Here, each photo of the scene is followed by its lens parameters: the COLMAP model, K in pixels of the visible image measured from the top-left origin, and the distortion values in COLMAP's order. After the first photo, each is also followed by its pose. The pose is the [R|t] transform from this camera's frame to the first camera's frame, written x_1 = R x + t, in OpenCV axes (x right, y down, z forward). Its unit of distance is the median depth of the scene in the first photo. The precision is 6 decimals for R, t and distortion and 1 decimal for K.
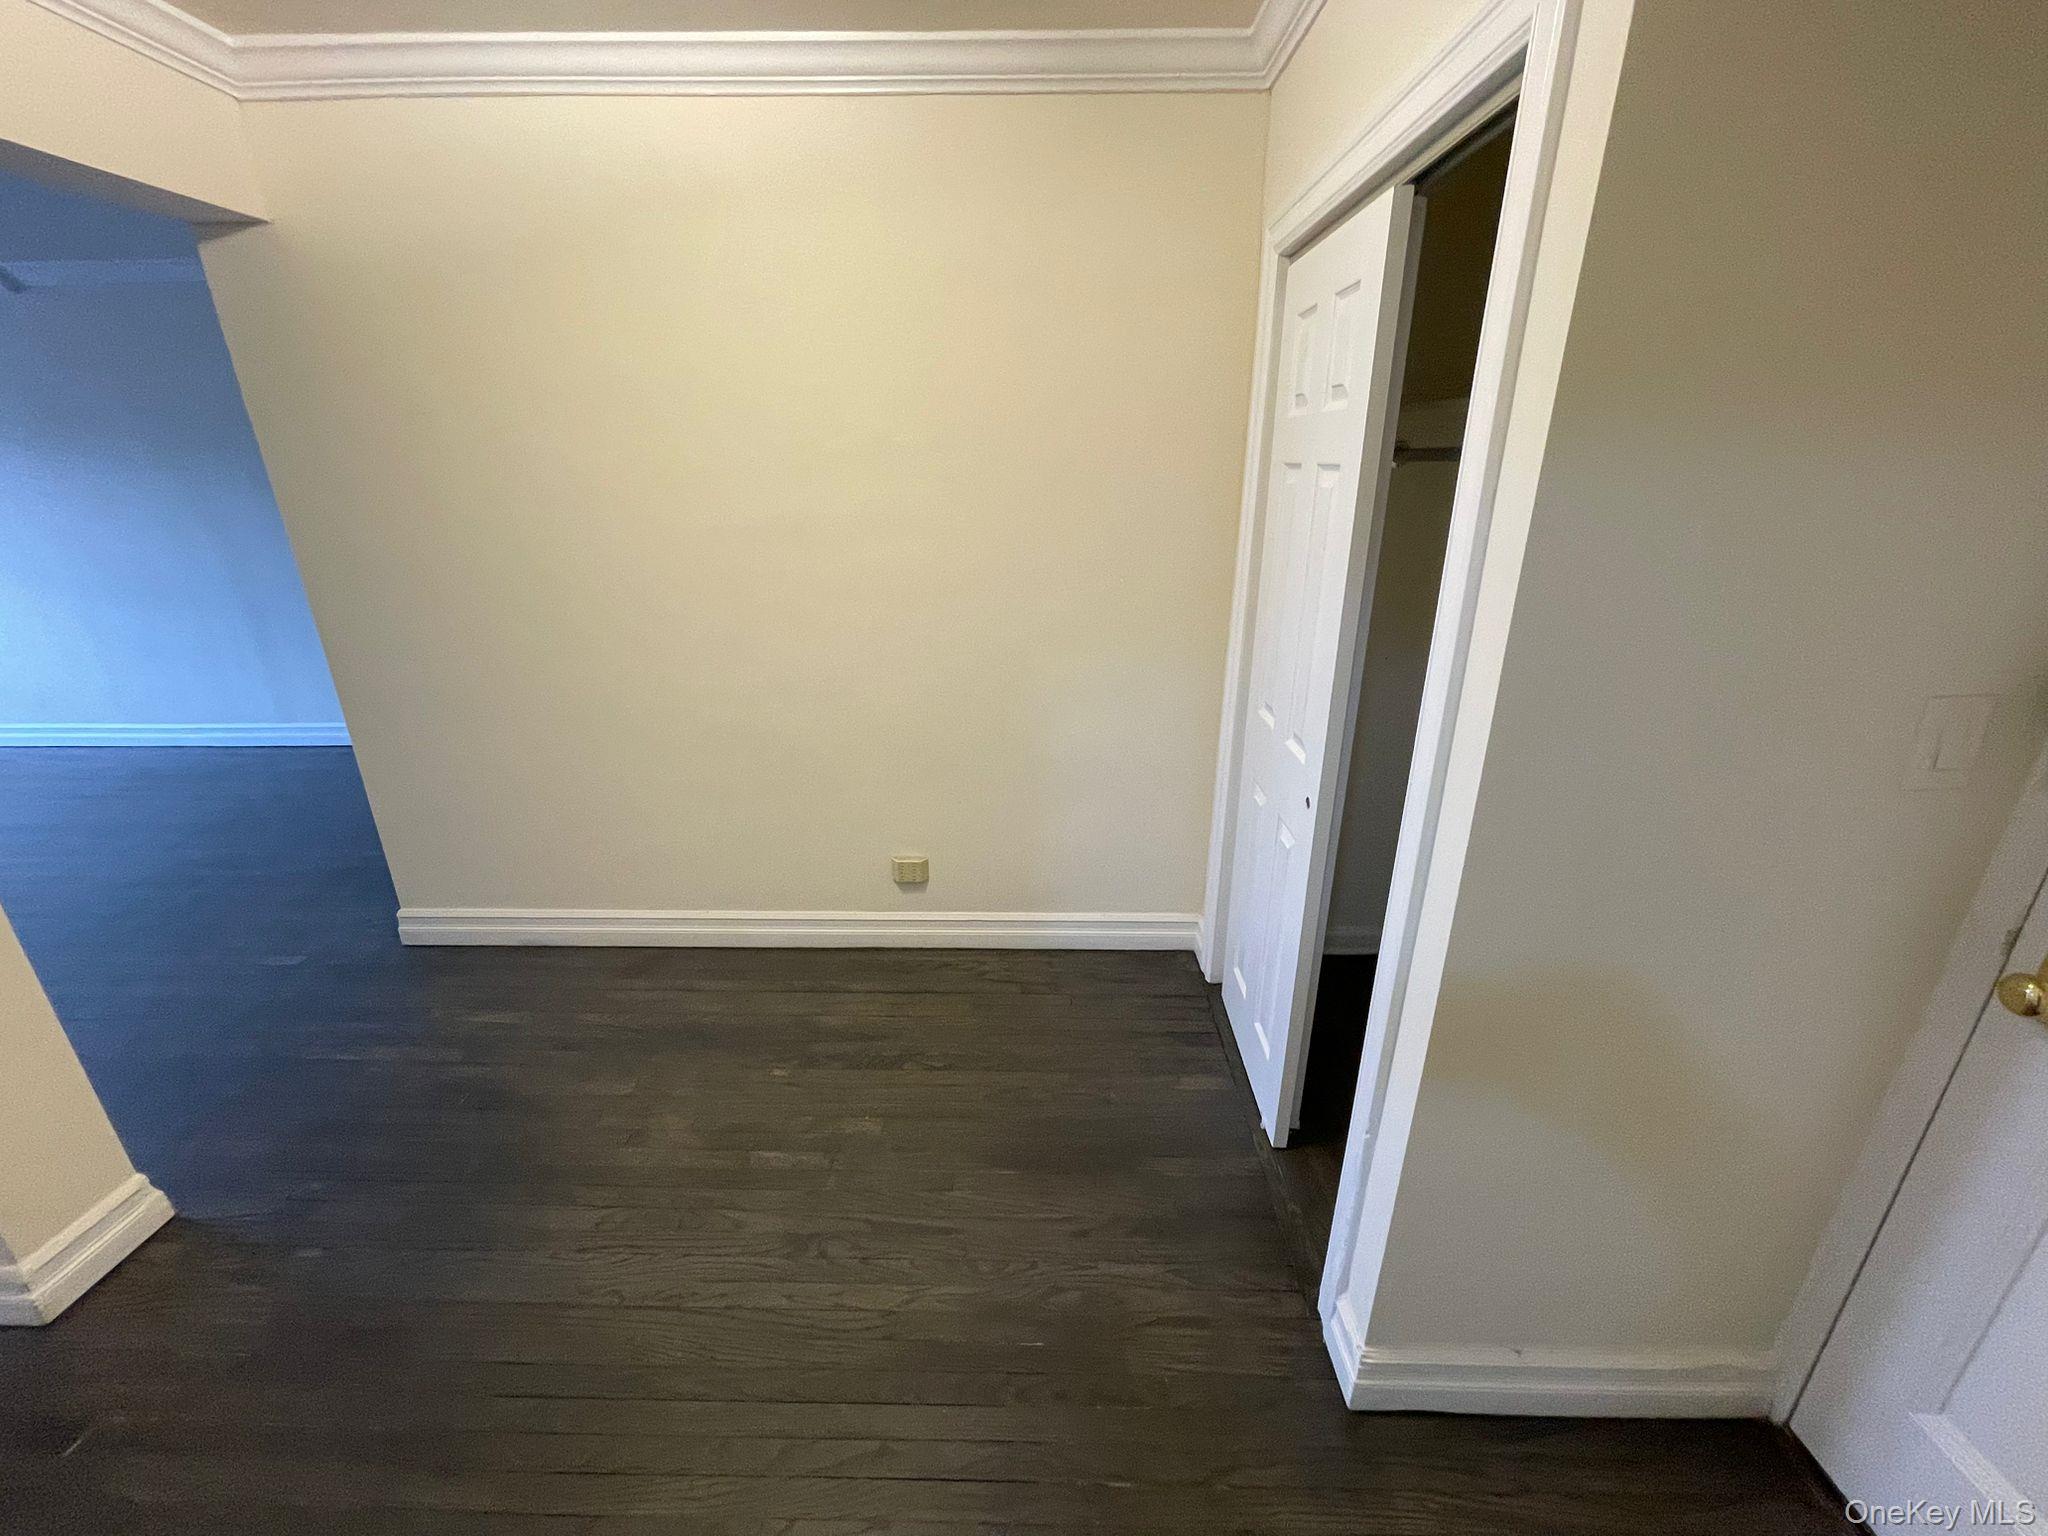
lens RADIAL K [[830.7, 0, 1022.1], [0, 830.7, 766.8], [0, 0, 1]] dist [-0.003753, 0.000239]
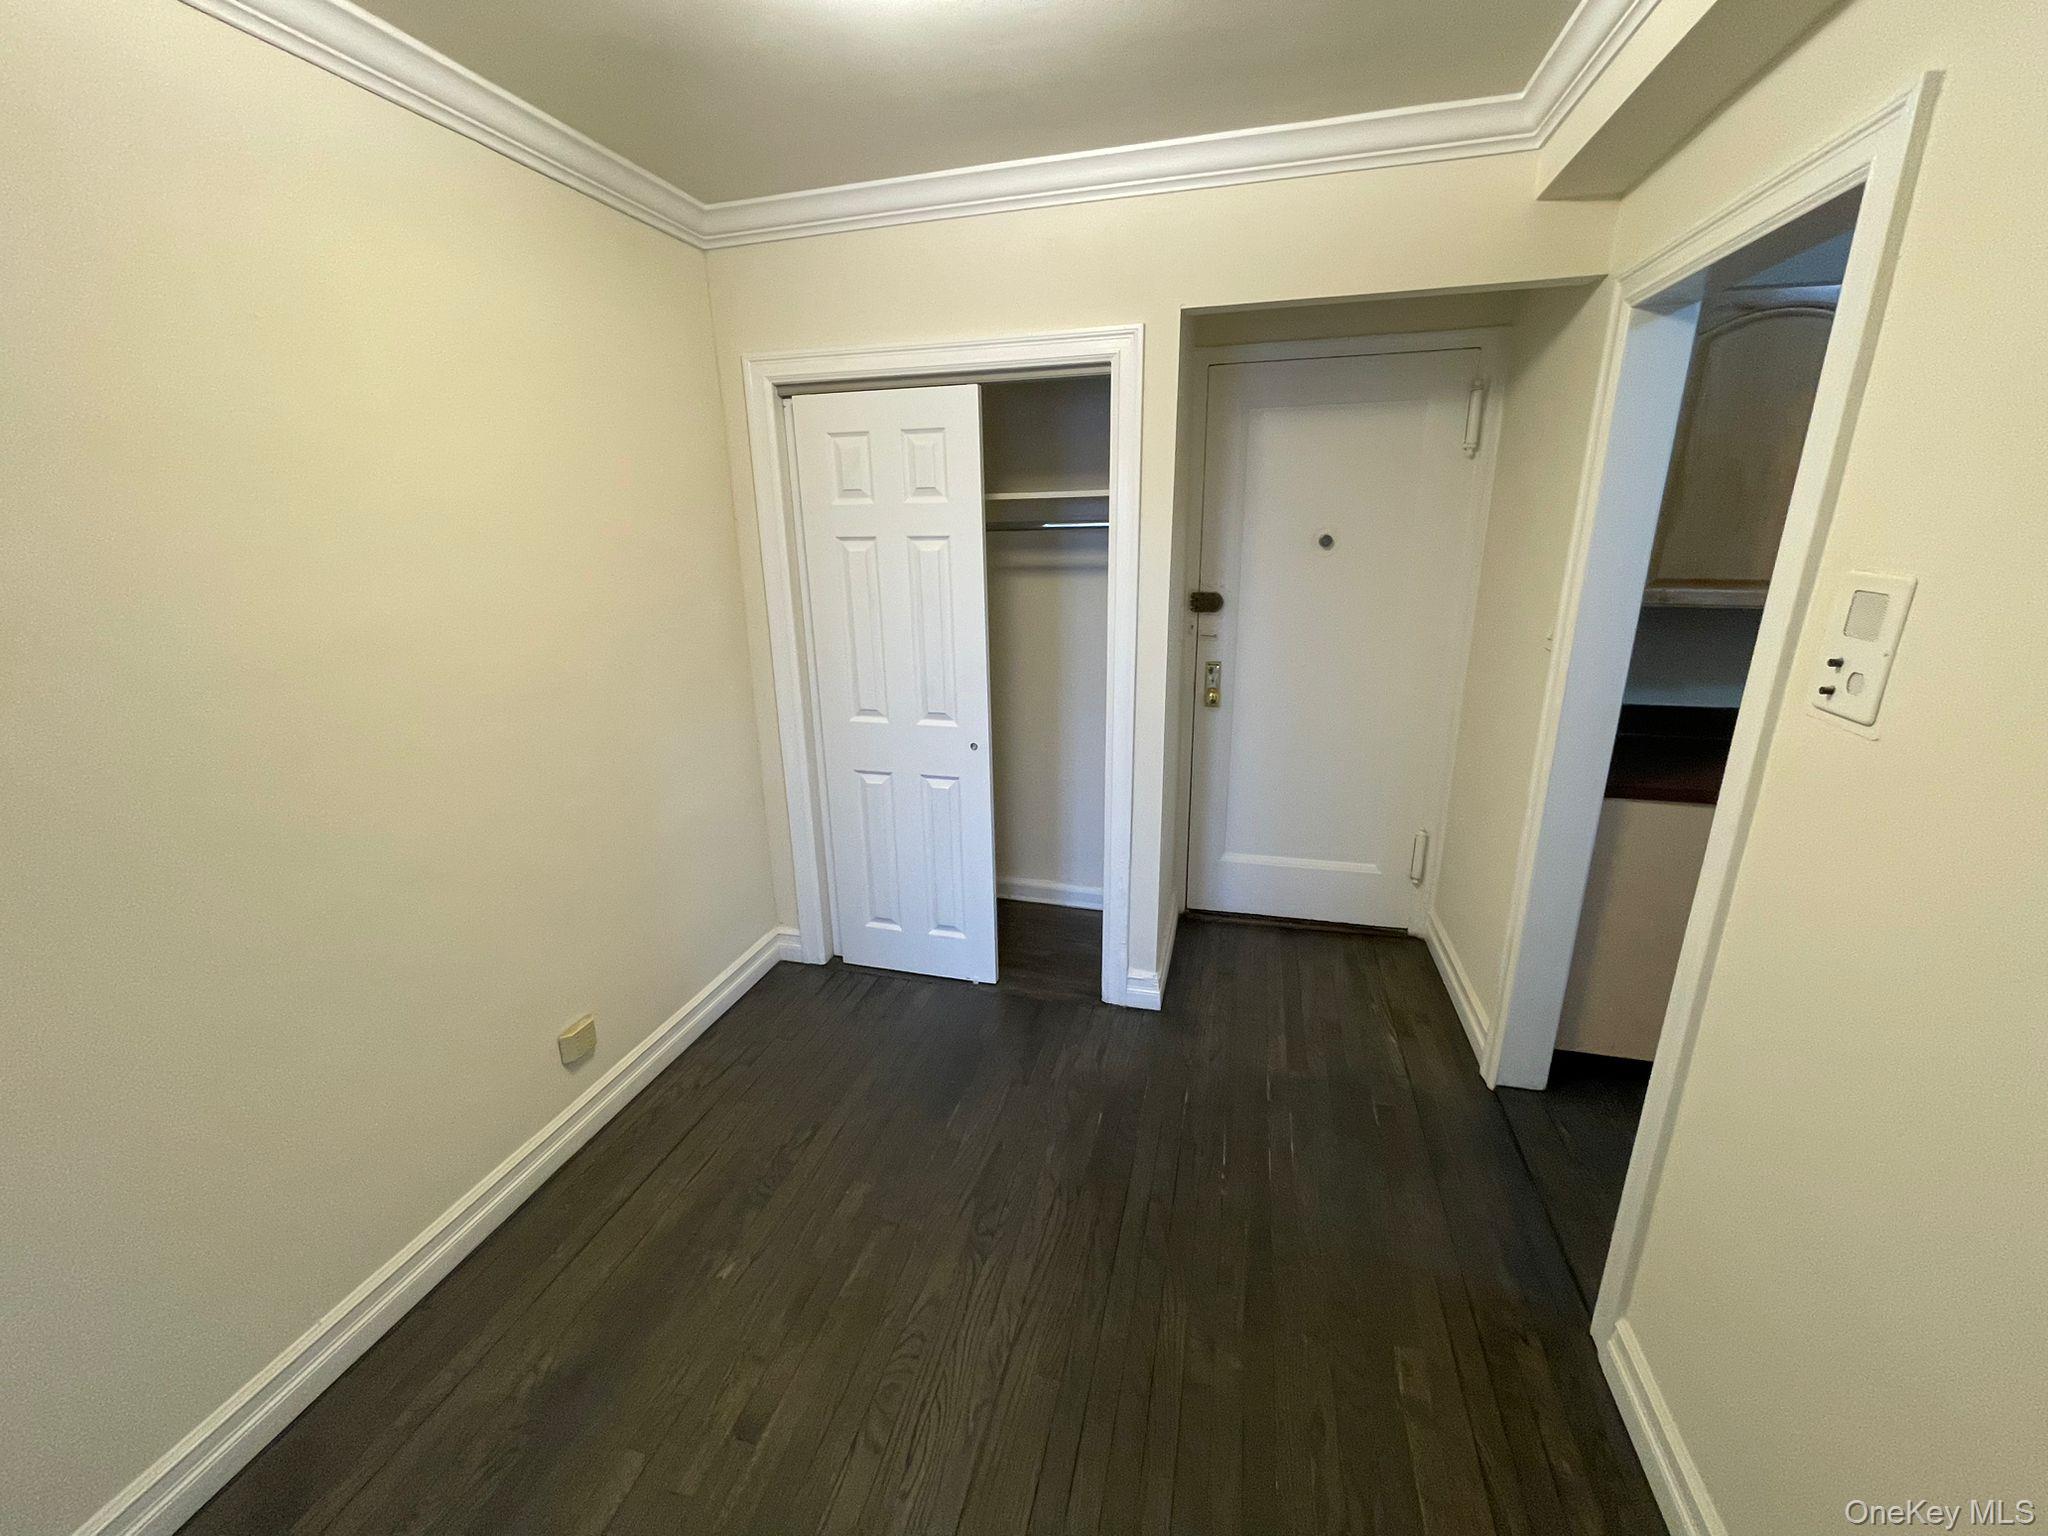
lens RADIAL K [[830.7, 0, 1021.0], [0, 830.7, 772.5], [0, 0, 1]] dist [-0.003753, 0.000239]
pose [[0.232579, -0.284377, 0.930073, -0.923939], [0.348838, 0.917060, 0.193166, -0.154422], [-0.907865, 0.279518, 0.312490, 0.370718]]
